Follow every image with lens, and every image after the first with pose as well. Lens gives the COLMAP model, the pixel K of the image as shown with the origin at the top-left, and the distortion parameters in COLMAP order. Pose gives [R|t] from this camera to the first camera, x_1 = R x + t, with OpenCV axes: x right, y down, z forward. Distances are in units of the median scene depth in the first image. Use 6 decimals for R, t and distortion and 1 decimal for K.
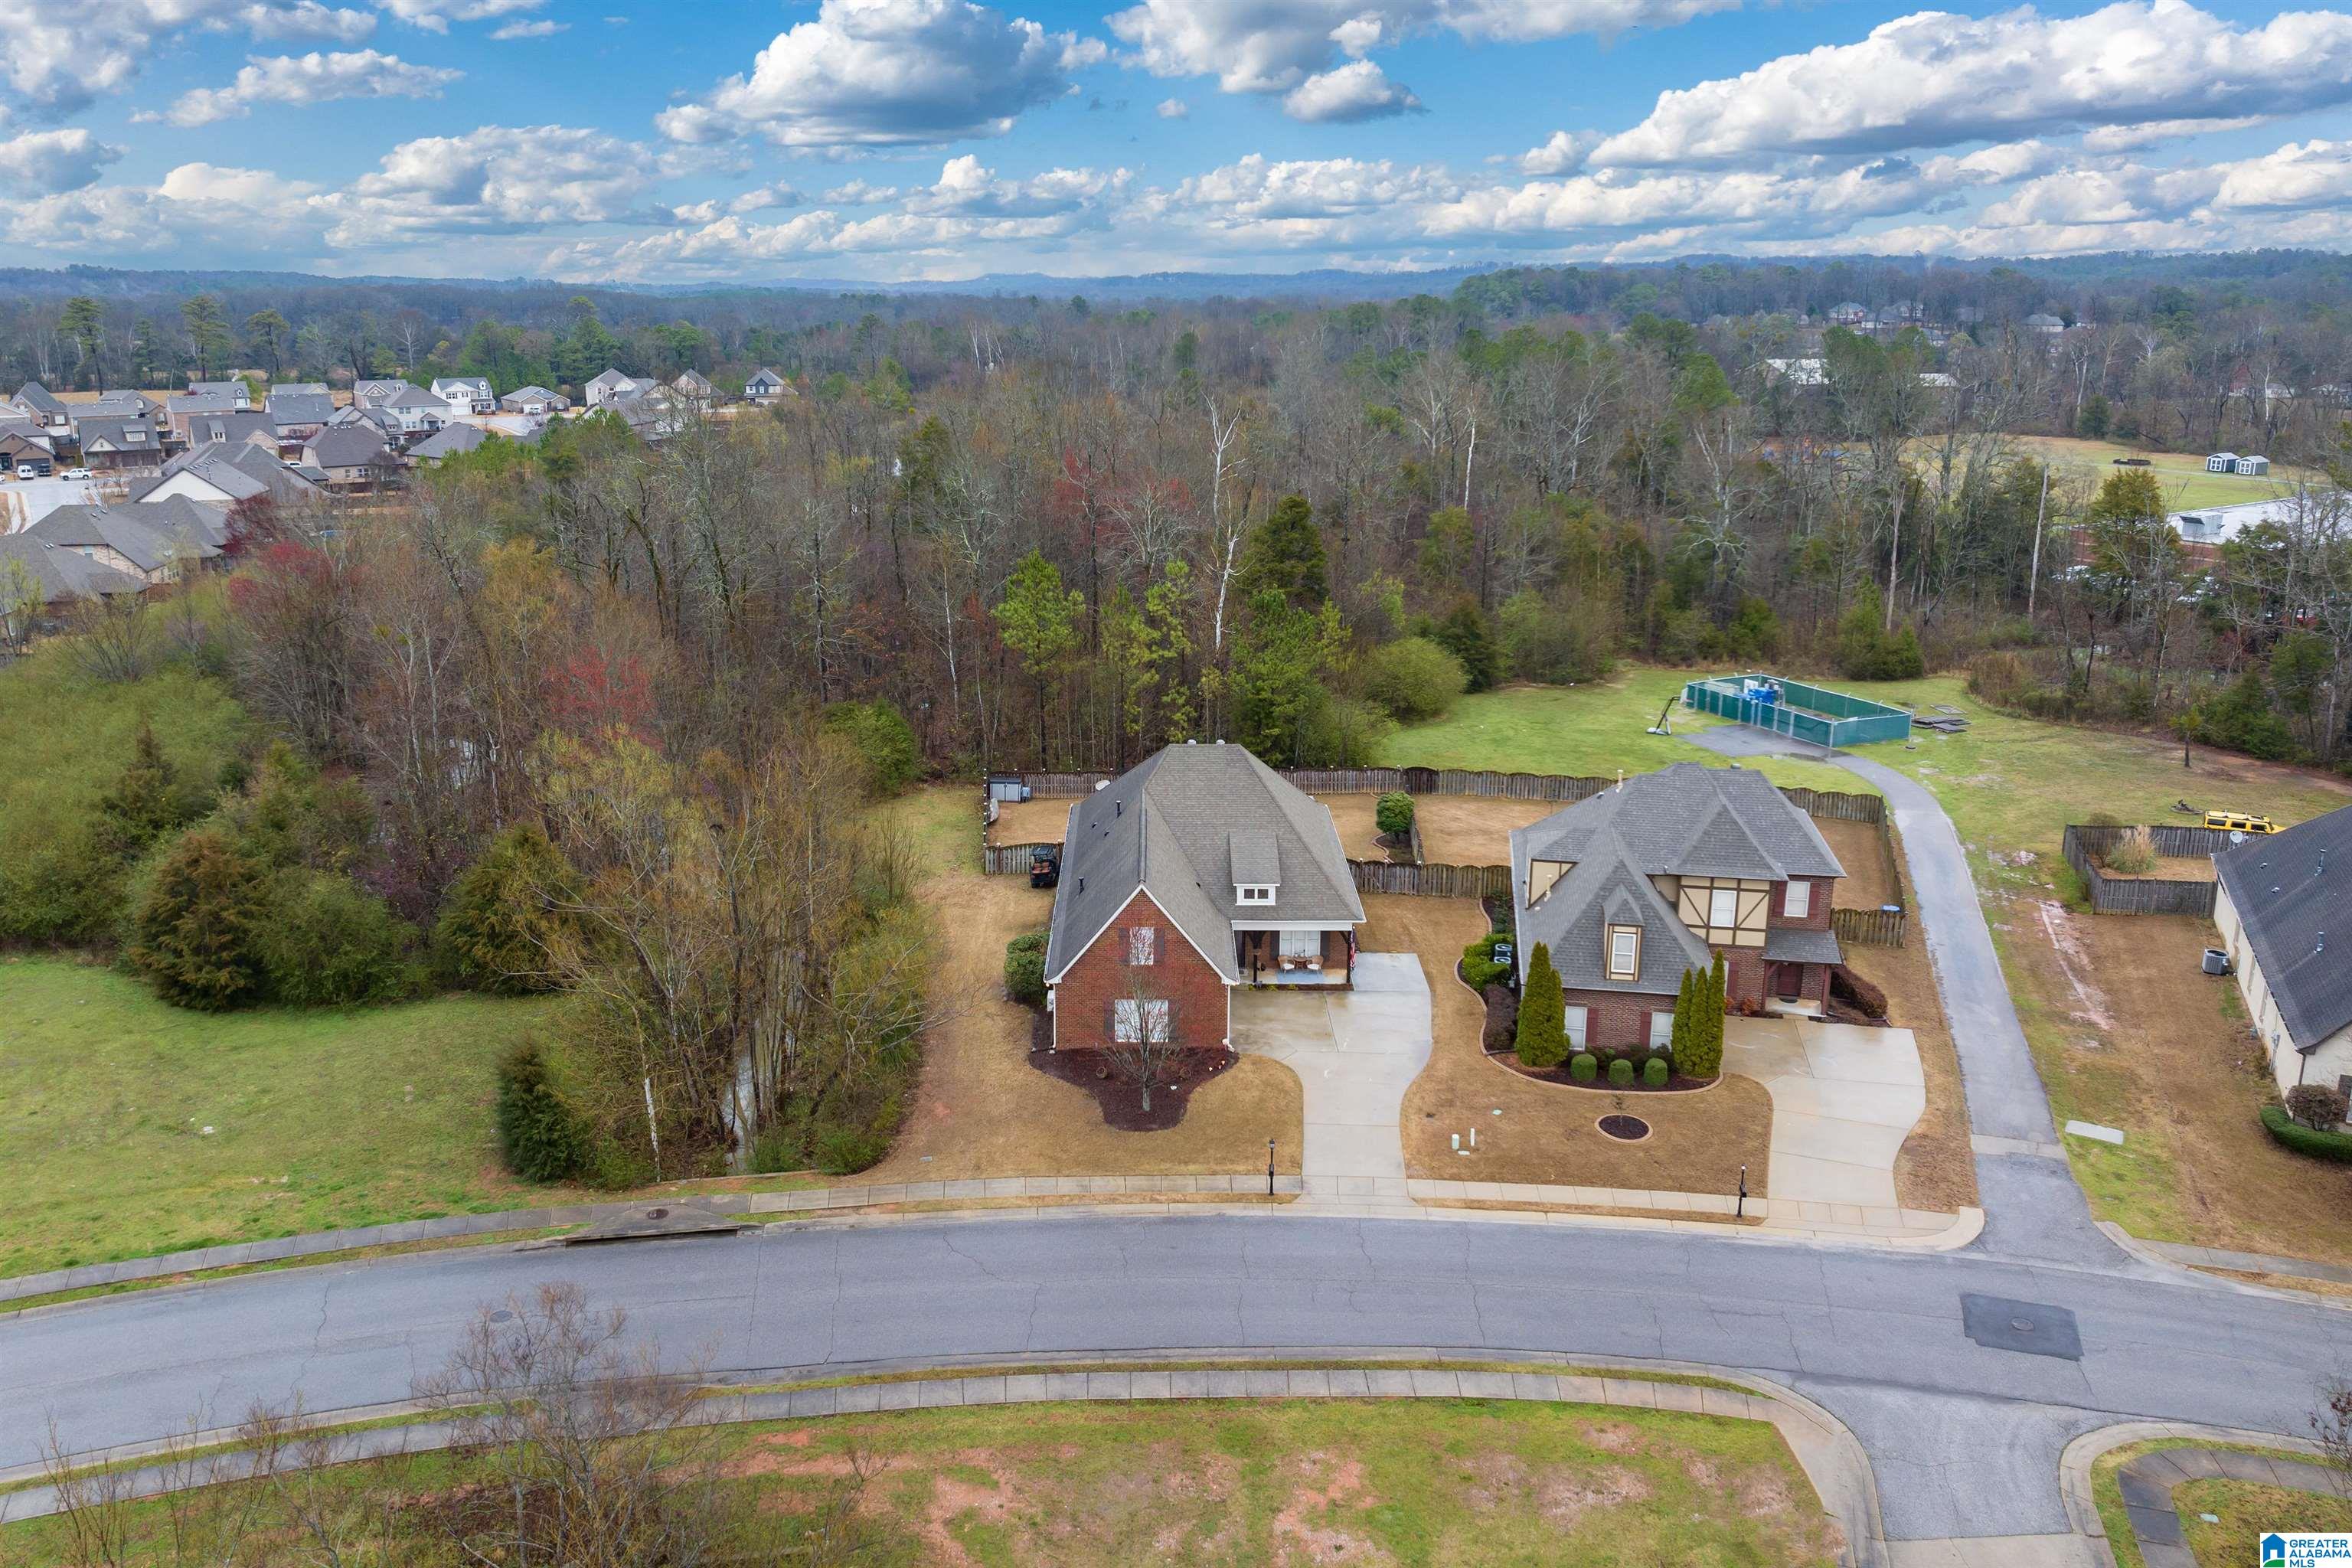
lens RADIAL K [[1712.7, 0, 1135.9], [0, 1712.7, 783.4], [0, 0, 1]] dist [-0.044458, 0.000490]
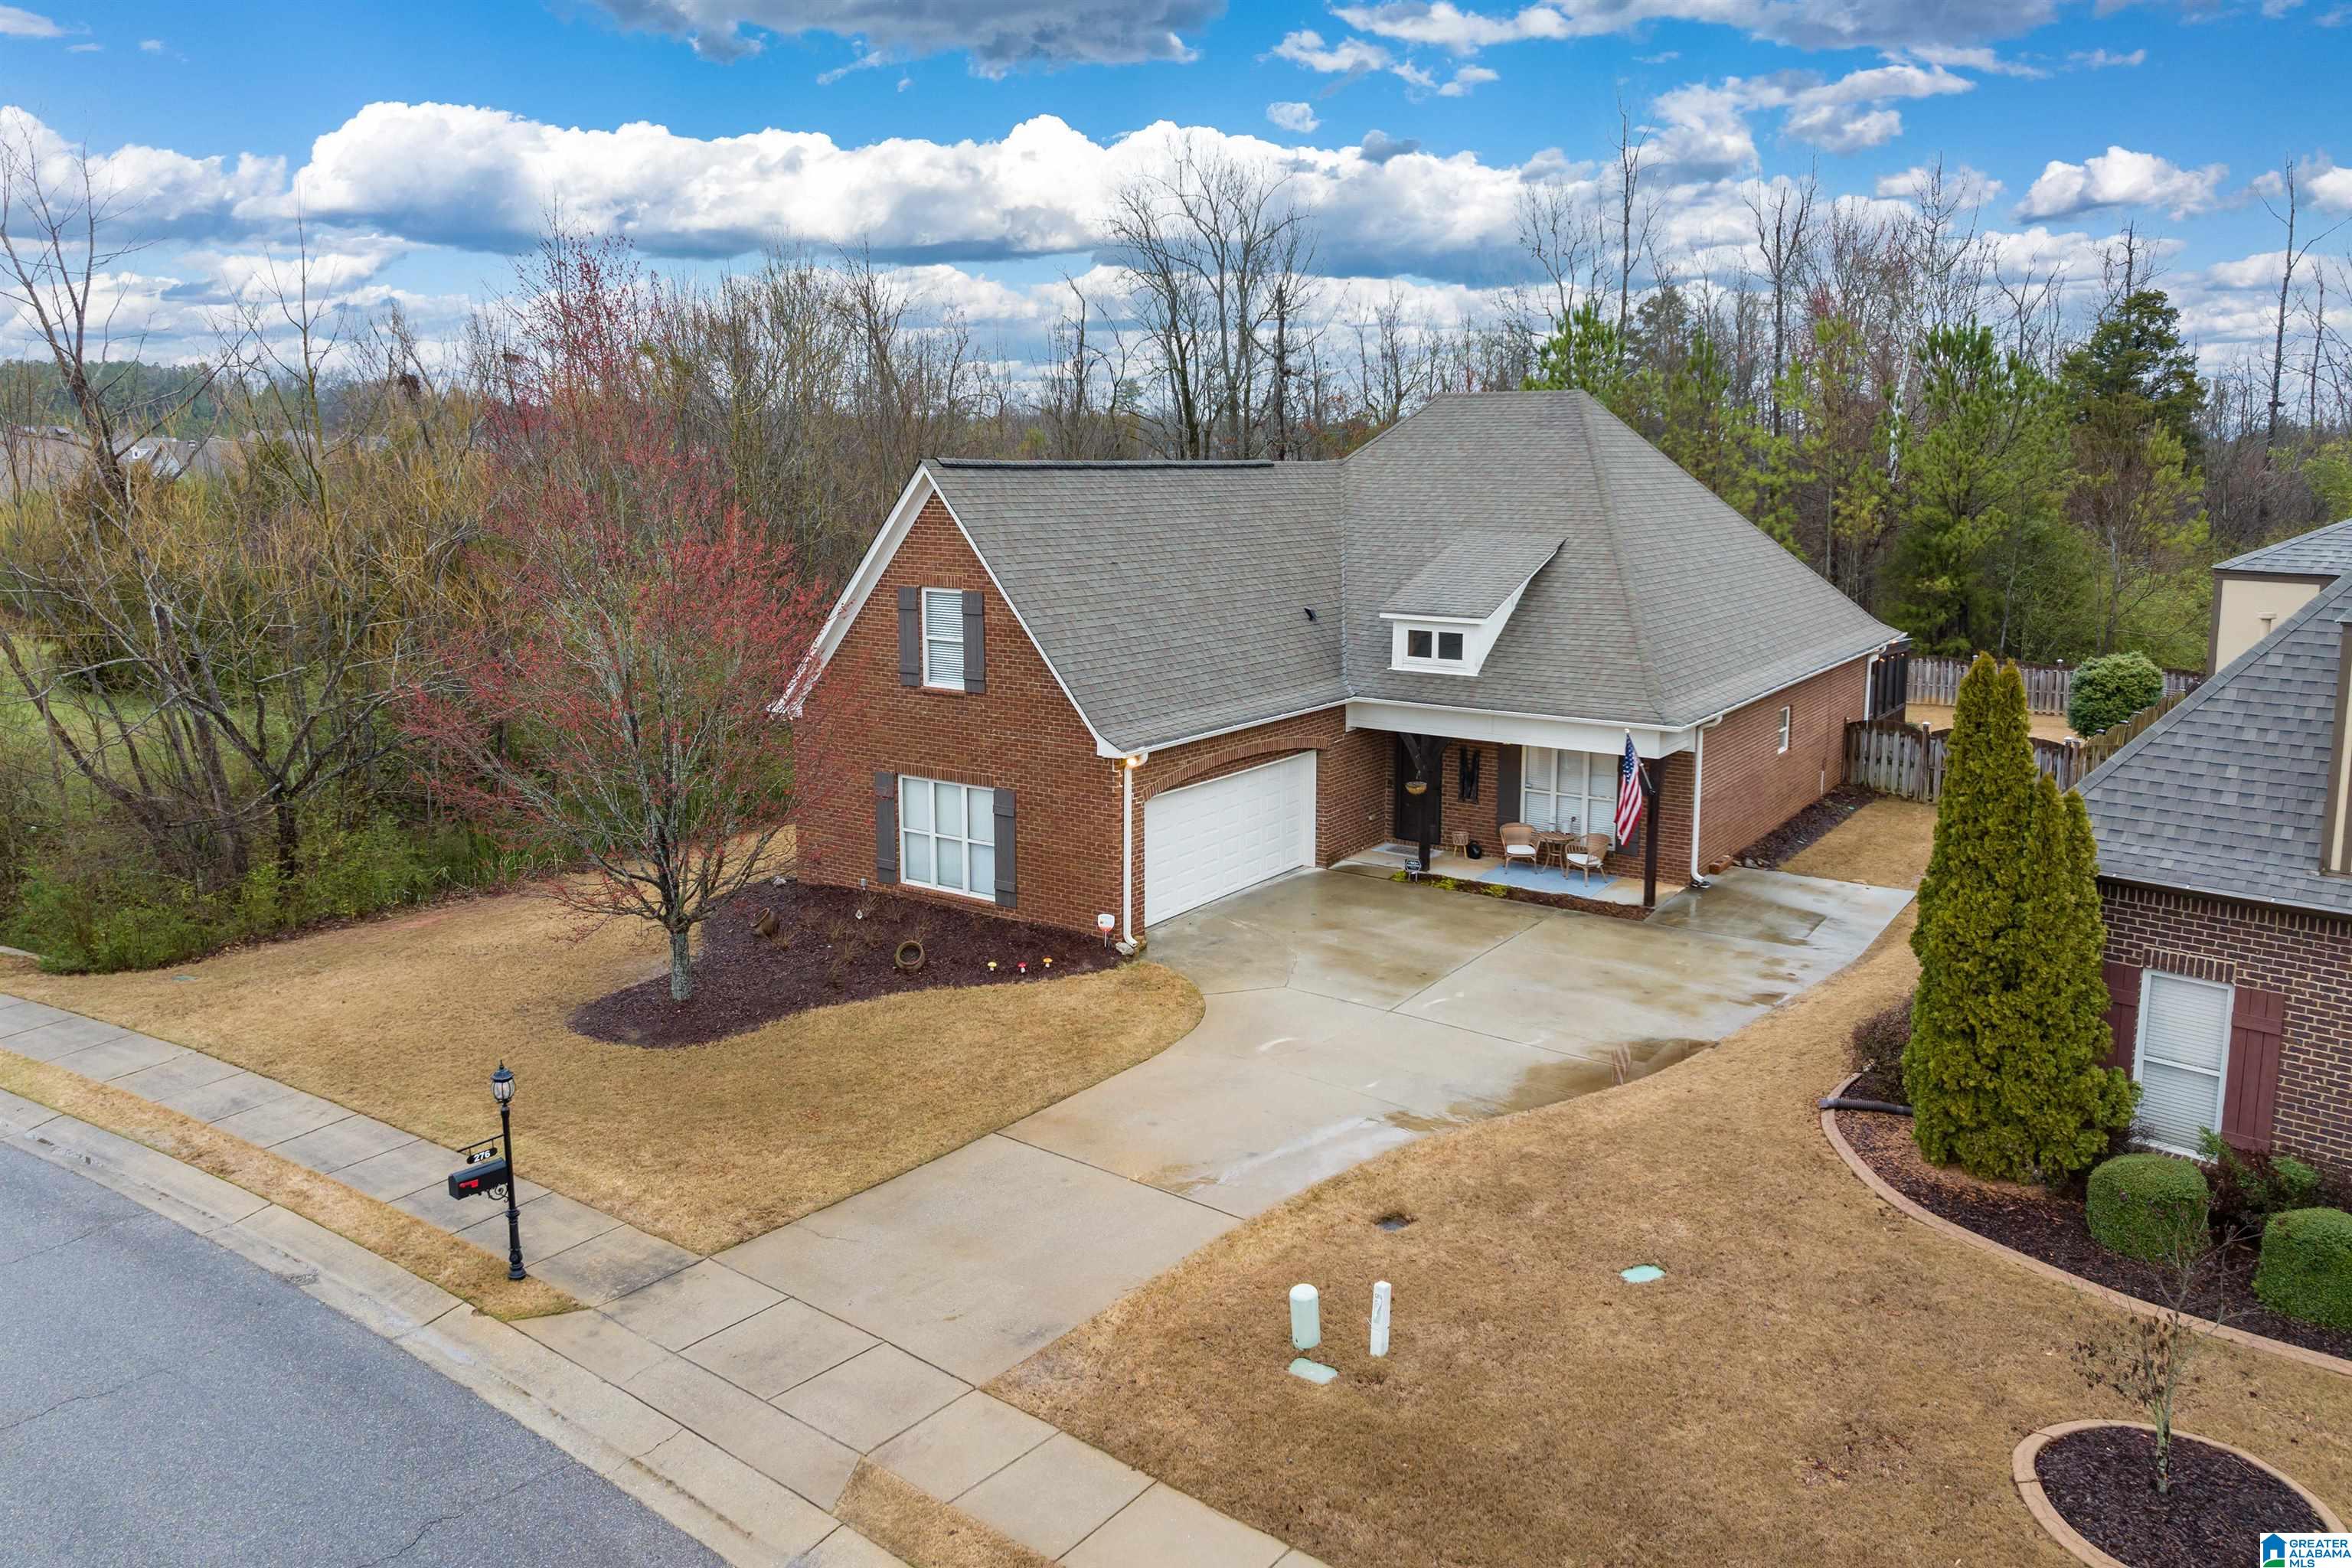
lens RADIAL K [[1649.4, 0, 1172.5], [0, 1649.4, 728.1], [0, 0, 1]] dist [-0.046131, -0.000793]
pose [[0.827044, 0.090939, -0.554732, 0.272154], [-0.156870, 0.984961, -0.072408, 0.139927], [0.539805, 0.146906, 0.828872, 0.741766]]
